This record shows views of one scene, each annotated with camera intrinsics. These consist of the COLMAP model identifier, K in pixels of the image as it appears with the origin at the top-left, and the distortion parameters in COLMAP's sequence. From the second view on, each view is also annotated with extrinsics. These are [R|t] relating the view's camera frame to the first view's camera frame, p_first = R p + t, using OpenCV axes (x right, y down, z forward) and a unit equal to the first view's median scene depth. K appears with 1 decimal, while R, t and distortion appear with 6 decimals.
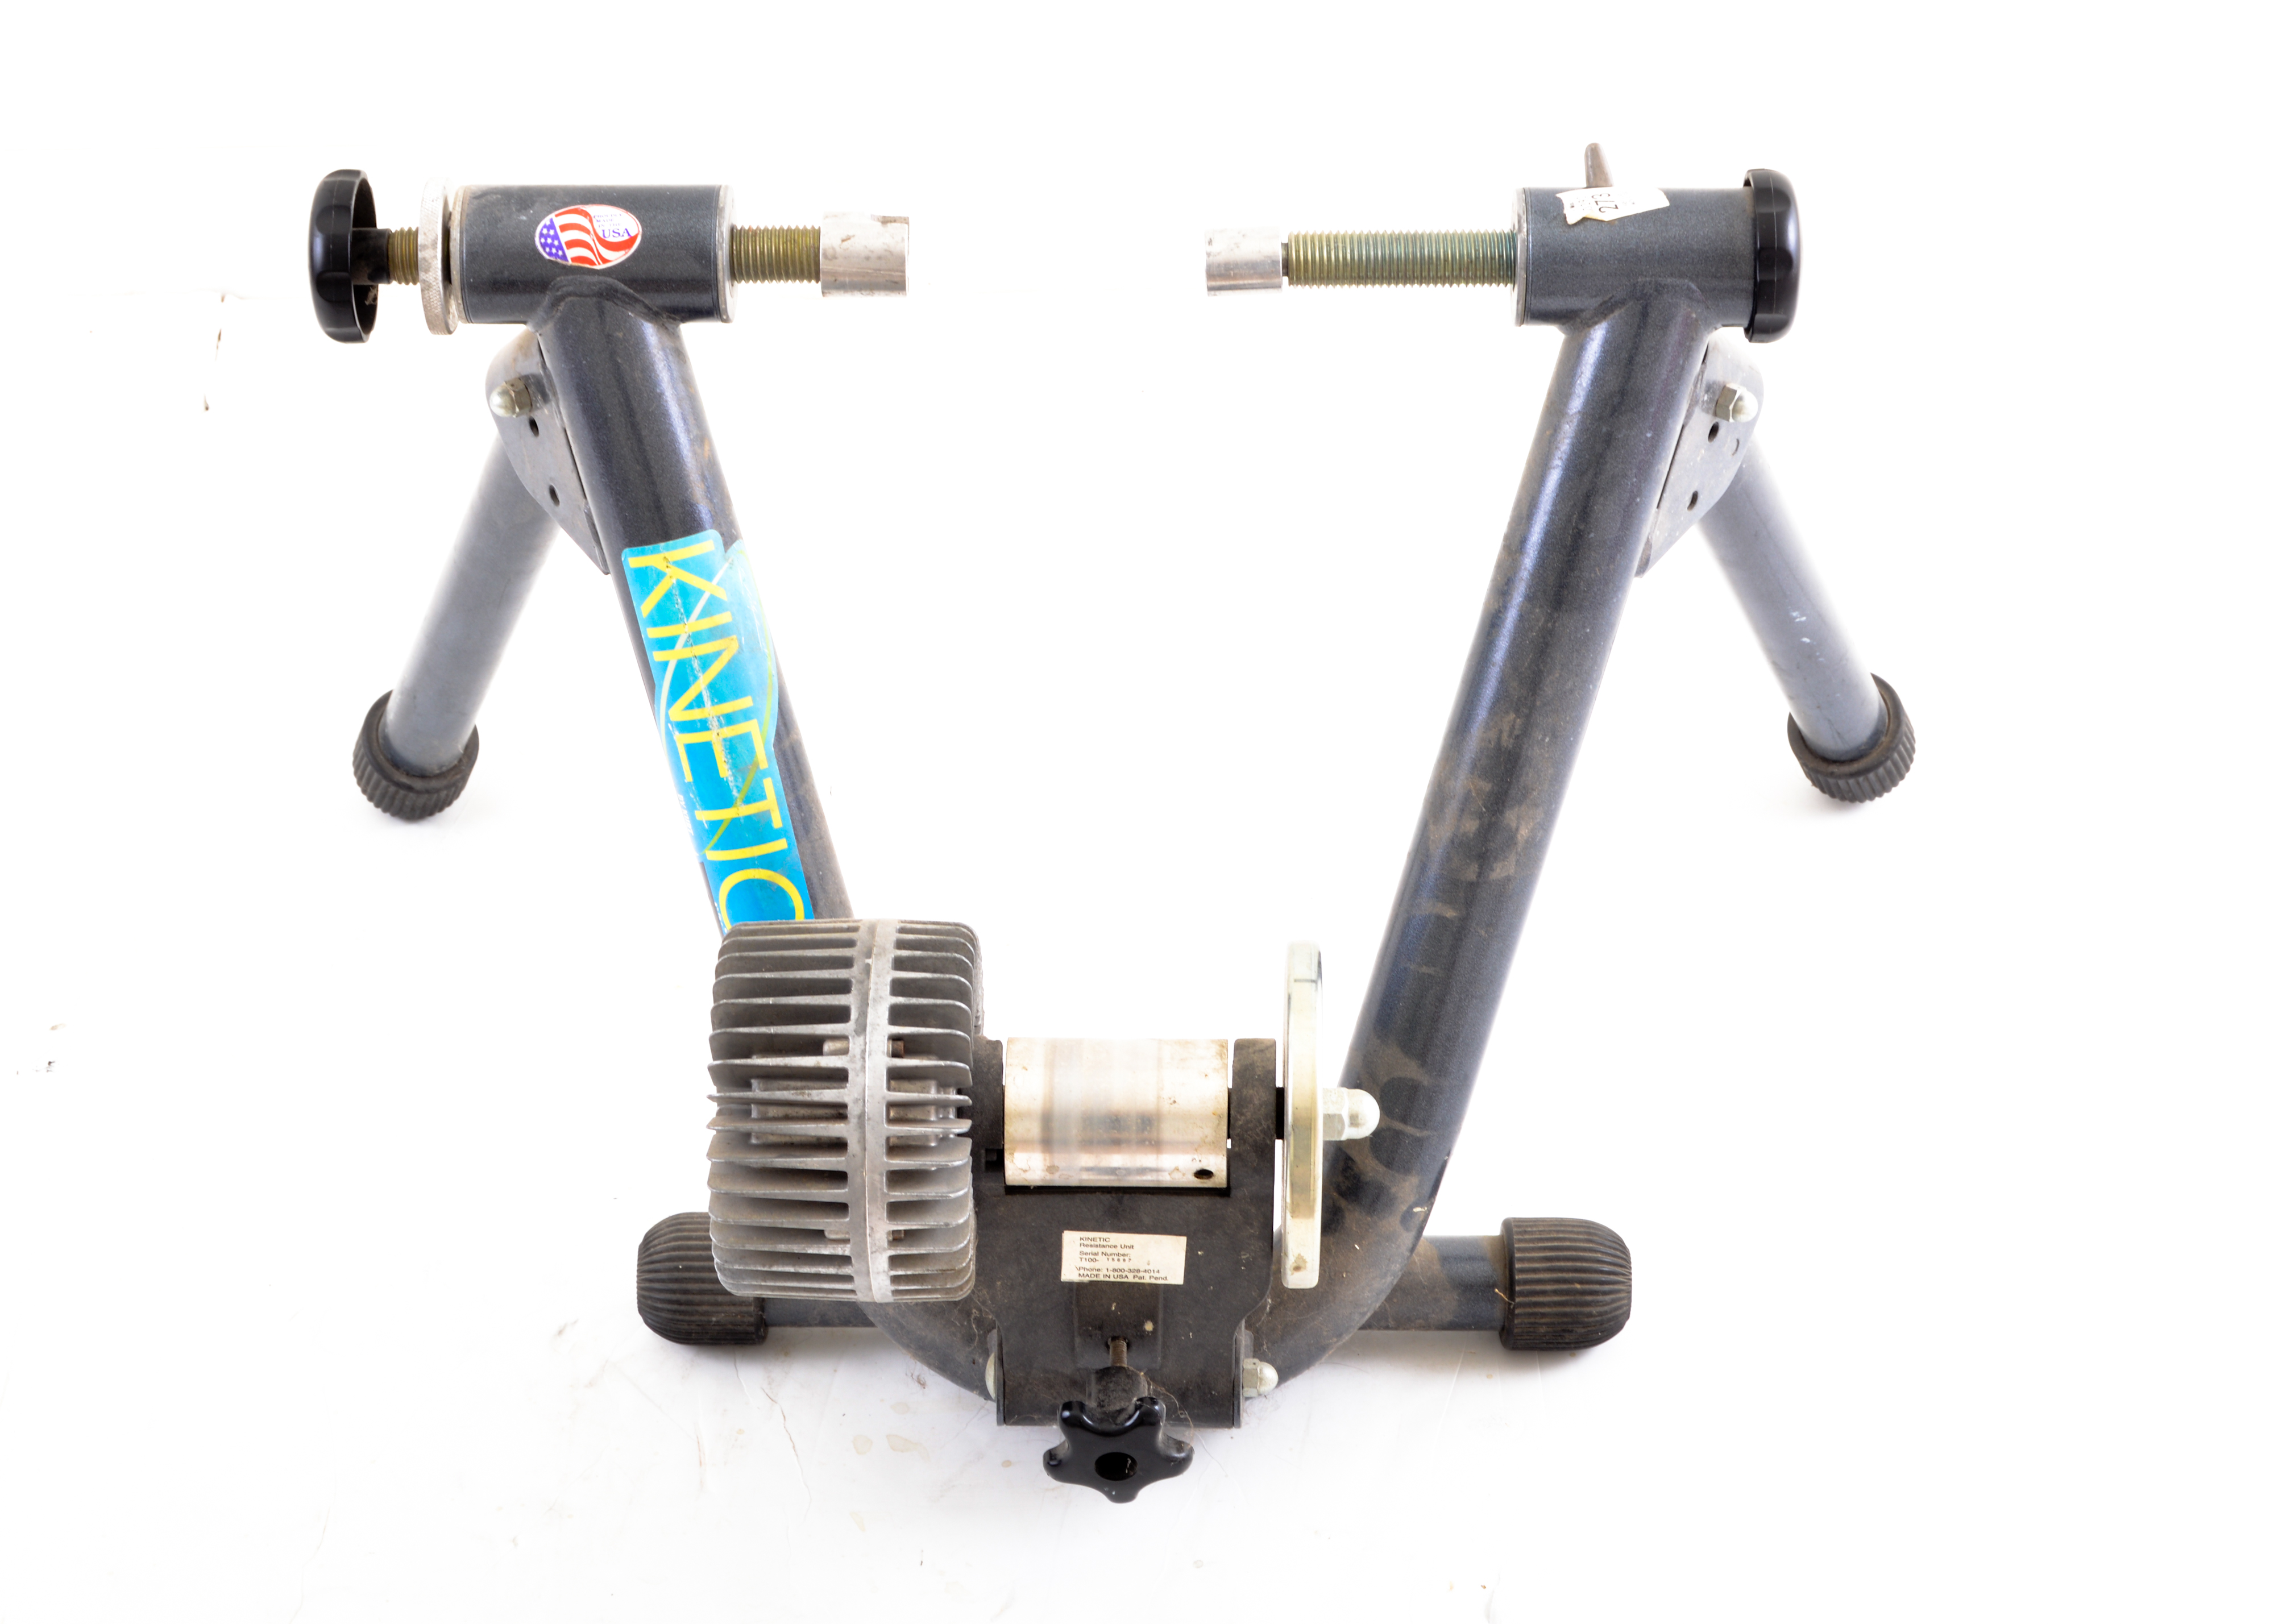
lens RADIAL K [[4351.2, 0, 1137.0], [0, 4351.2, 812.0], [0, 0, 1]] dist [-0.011202, -0.103540]
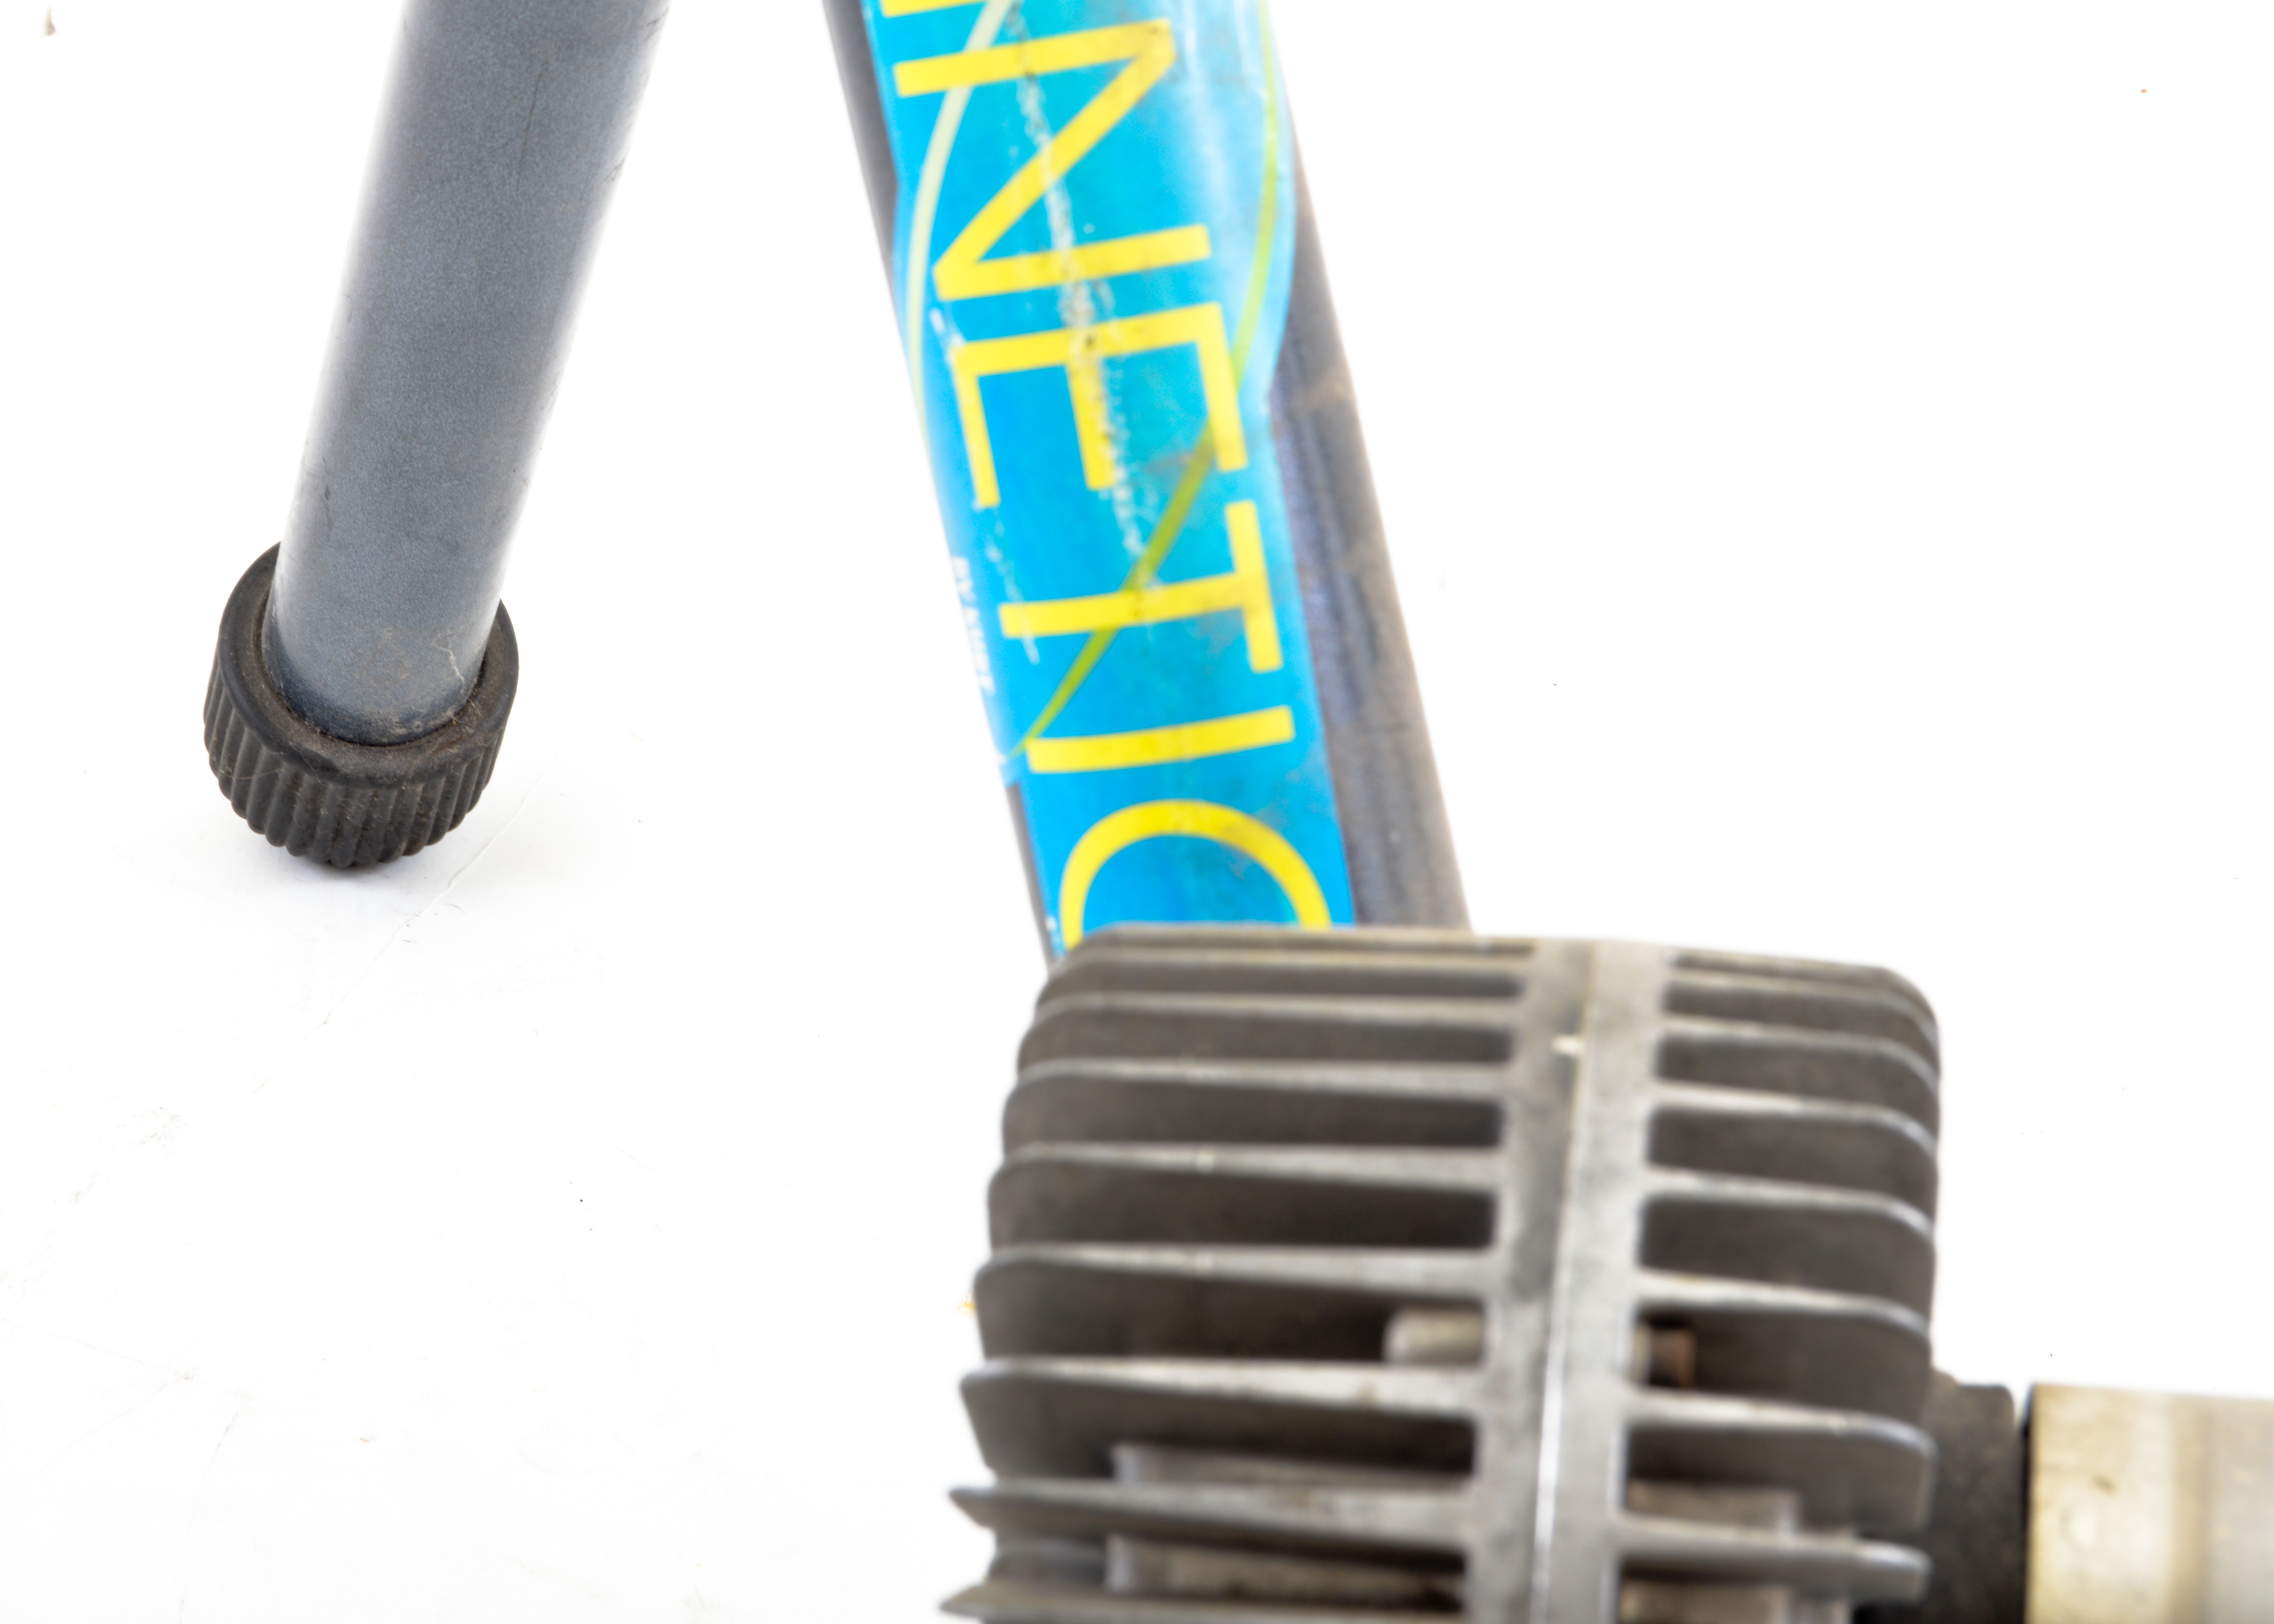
lens RADIAL K [[6639.1, 0, 1137.0], [0, 6639.1, 812.0], [0, 0, 1]] dist [-0.017450, -0.182363]
pose [[0.993187, 0.055537, -0.102446, -0.043688], [-0.063062, 0.995428, -0.071732, 0.048087], [0.097993, 0.077704, 0.992149, 0.543535]]
